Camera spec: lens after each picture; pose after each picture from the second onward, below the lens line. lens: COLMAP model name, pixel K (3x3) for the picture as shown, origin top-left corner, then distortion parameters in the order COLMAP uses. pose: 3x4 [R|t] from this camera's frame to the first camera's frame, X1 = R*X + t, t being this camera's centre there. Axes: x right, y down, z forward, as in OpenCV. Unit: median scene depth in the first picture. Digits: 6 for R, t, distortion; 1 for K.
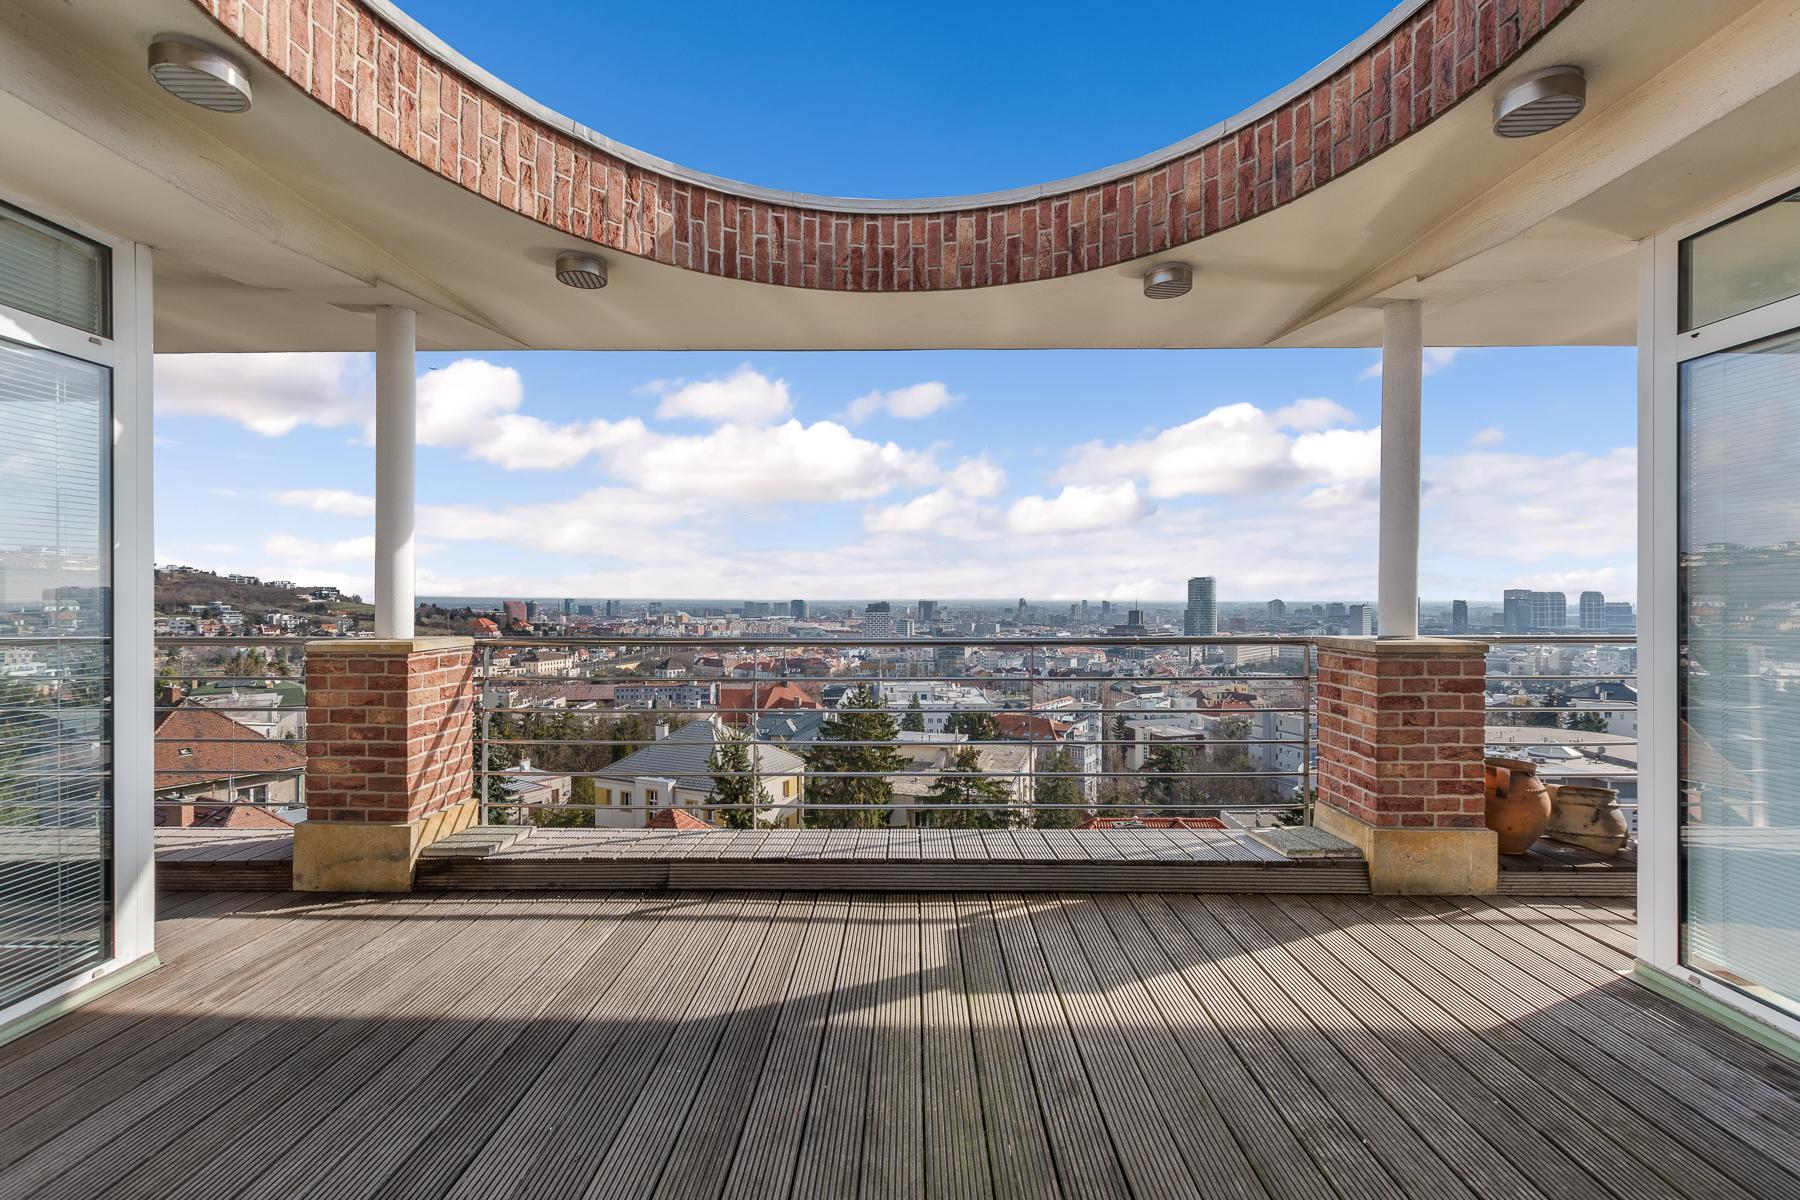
lens RADIAL K [[780.3, 0, 903.7], [0, 780.3, 596.9], [0, 0, 1]] dist [0.002901, 0.000387]
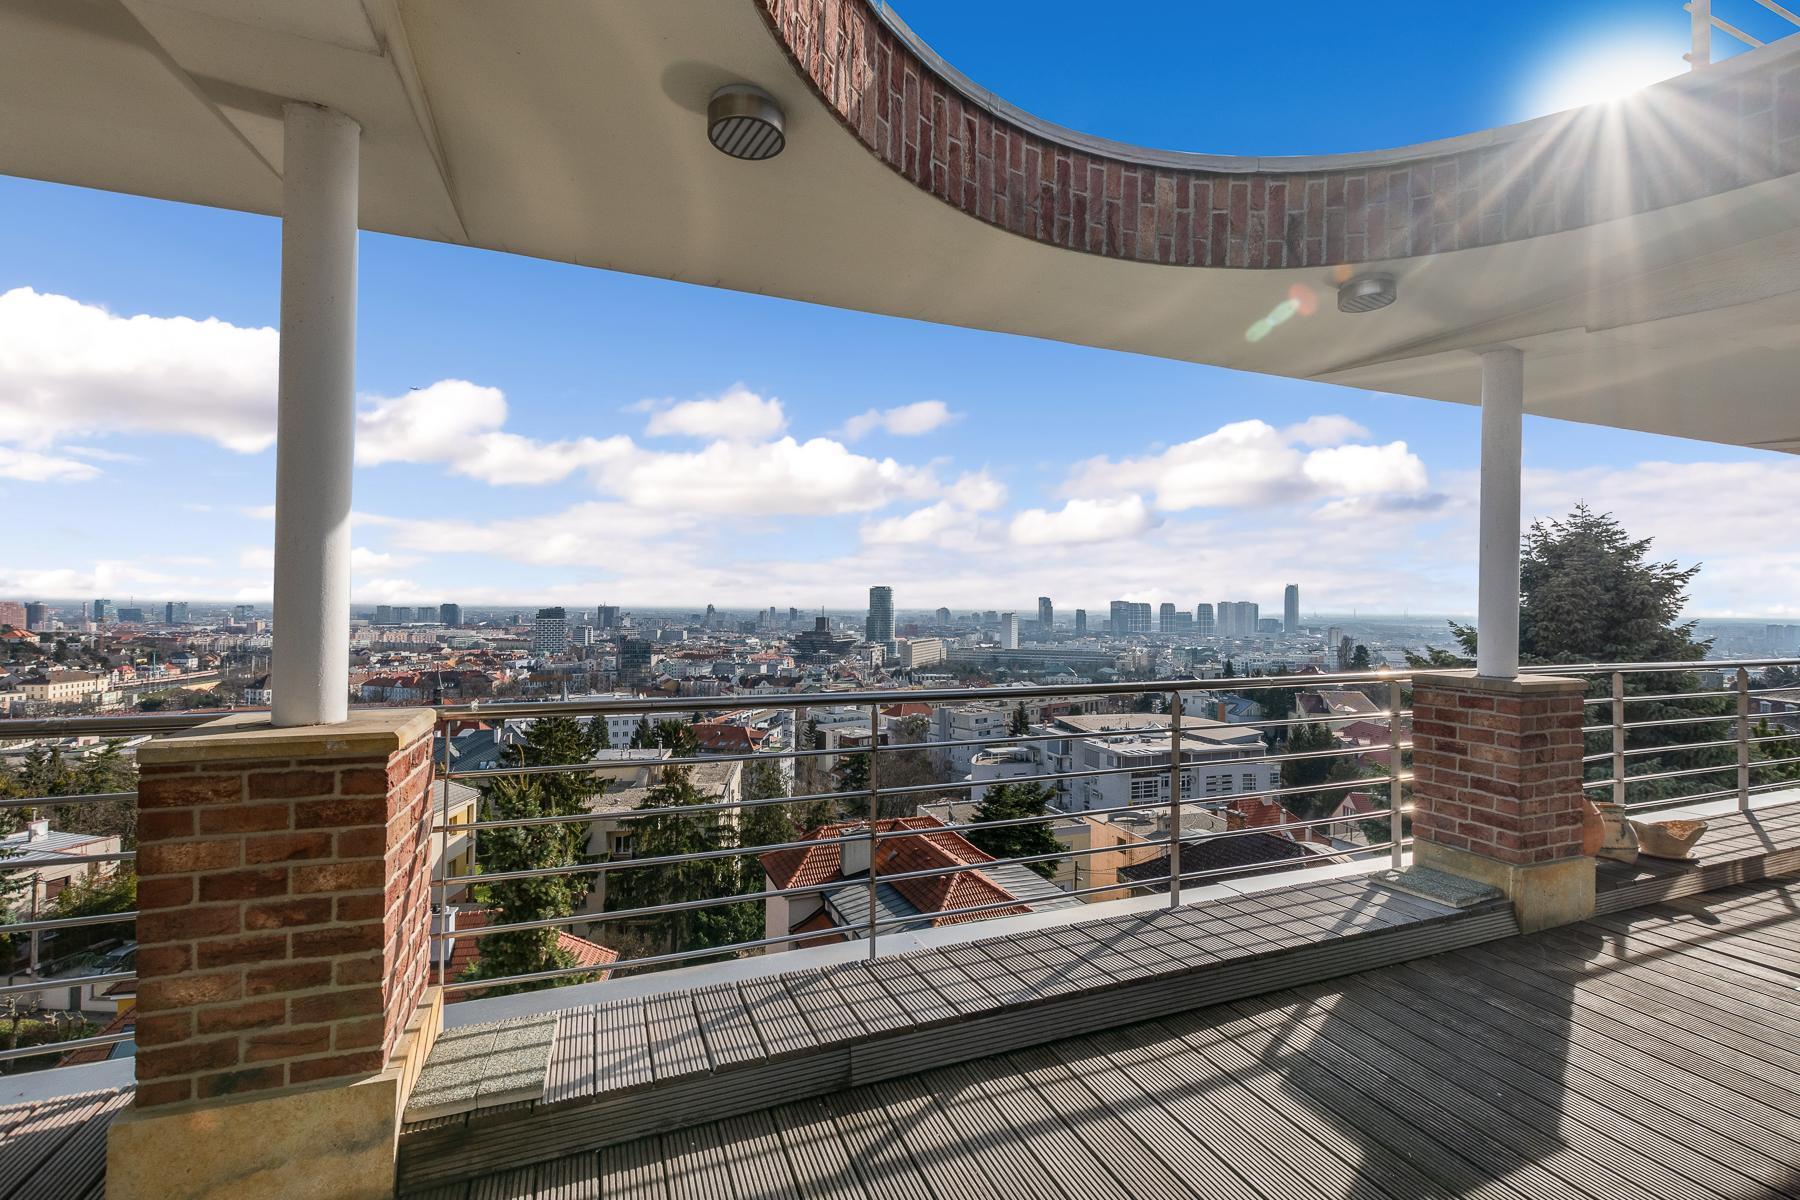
lens RADIAL K [[780.3, 0, 903.7], [0, 780.3, 596.9], [0, 0, 1]] dist [0.002901, 0.000387]
pose [[0.924289, 0.013052, 0.381470, -0.497428], [-0.009841, 0.999898, -0.010369, -0.032823], [-0.381566, 0.005830, 0.924323, 0.354386]]
